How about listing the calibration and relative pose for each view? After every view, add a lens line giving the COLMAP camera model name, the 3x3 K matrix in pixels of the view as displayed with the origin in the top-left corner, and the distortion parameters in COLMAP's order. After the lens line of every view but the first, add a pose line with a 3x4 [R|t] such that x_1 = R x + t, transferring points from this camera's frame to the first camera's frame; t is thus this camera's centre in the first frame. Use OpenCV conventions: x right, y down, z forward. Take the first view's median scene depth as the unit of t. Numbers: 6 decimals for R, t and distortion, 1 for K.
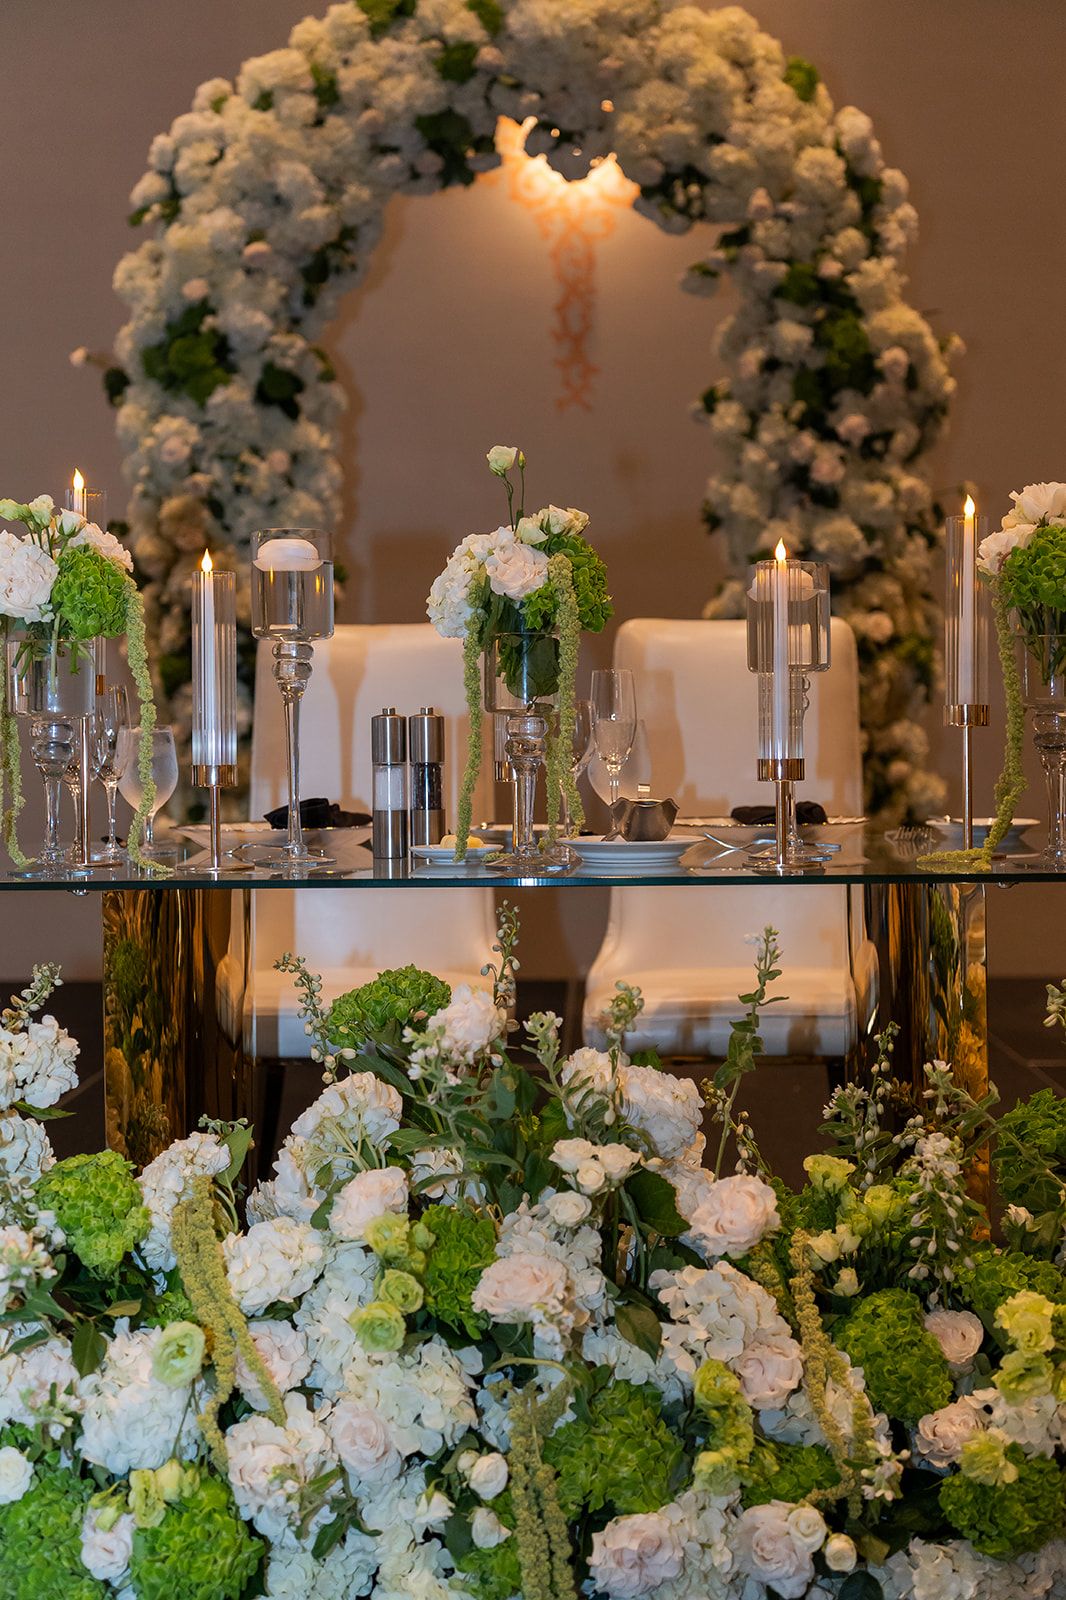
lens RADIAL K [[2025.6, 0, 535.5], [0, 2025.6, 803.7], [0, 0, 1]] dist [-0.007360, 0.000000]
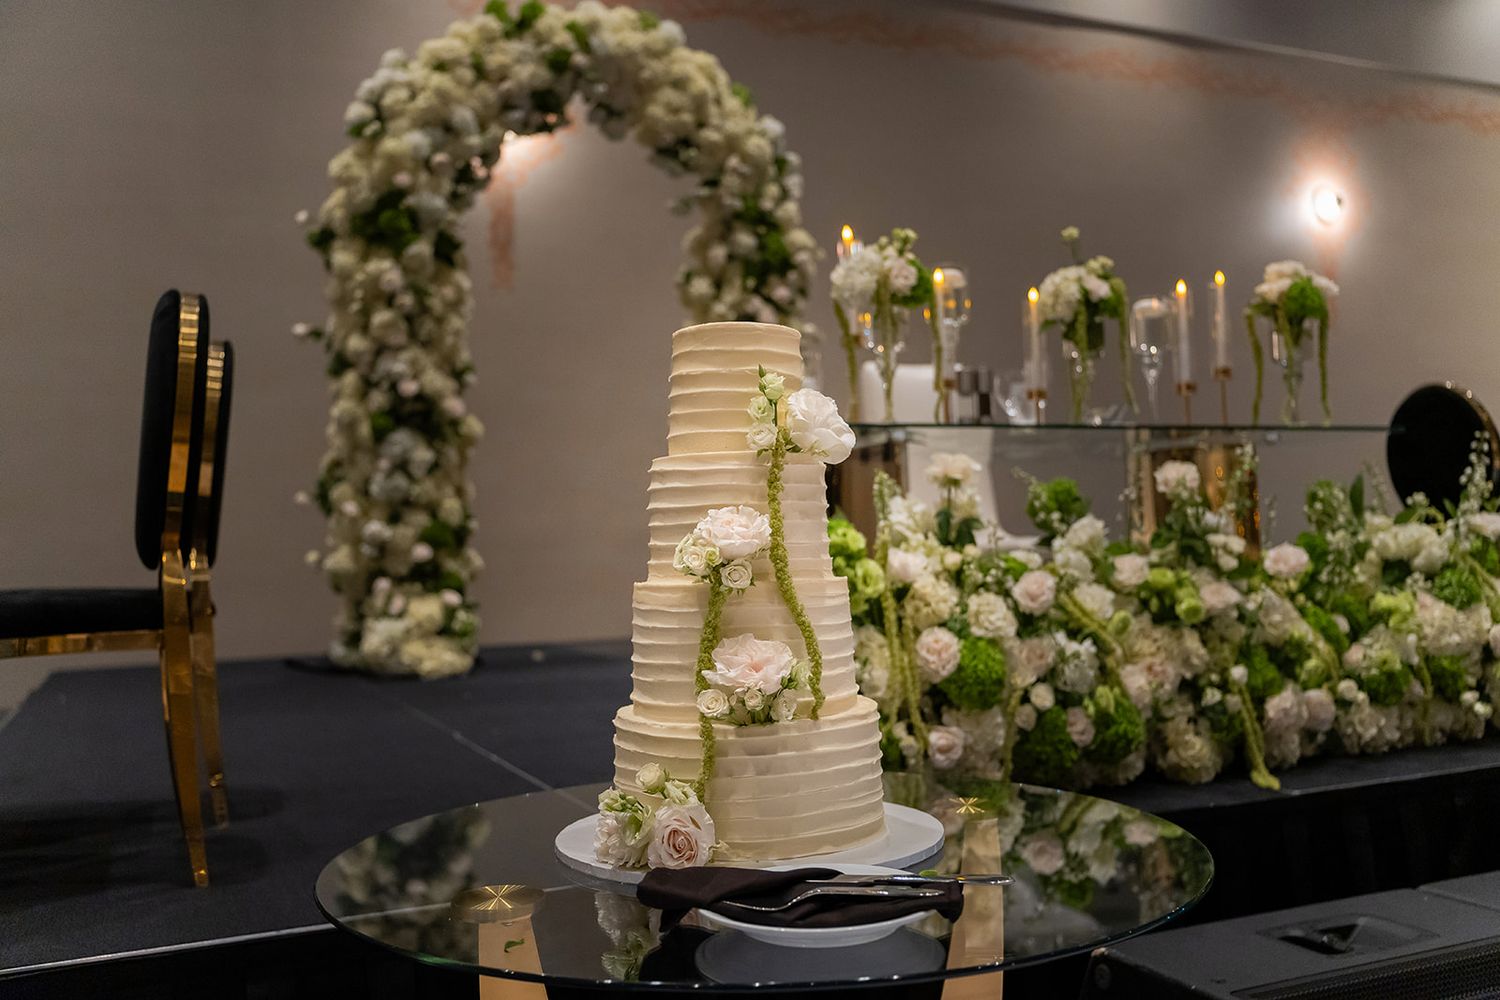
lens RADIAL K [[1377.0, 0, 750.6], [0, 1377.0, 498.5], [0, 0, 1]] dist [-0.001205, 0.000000]
pose [[0.897264, 0.000569, 0.441494, -0.389521], [0.039196, 0.995948, -0.080943, 0.083429], [-0.439751, 0.089932, 0.893606, -0.034010]]
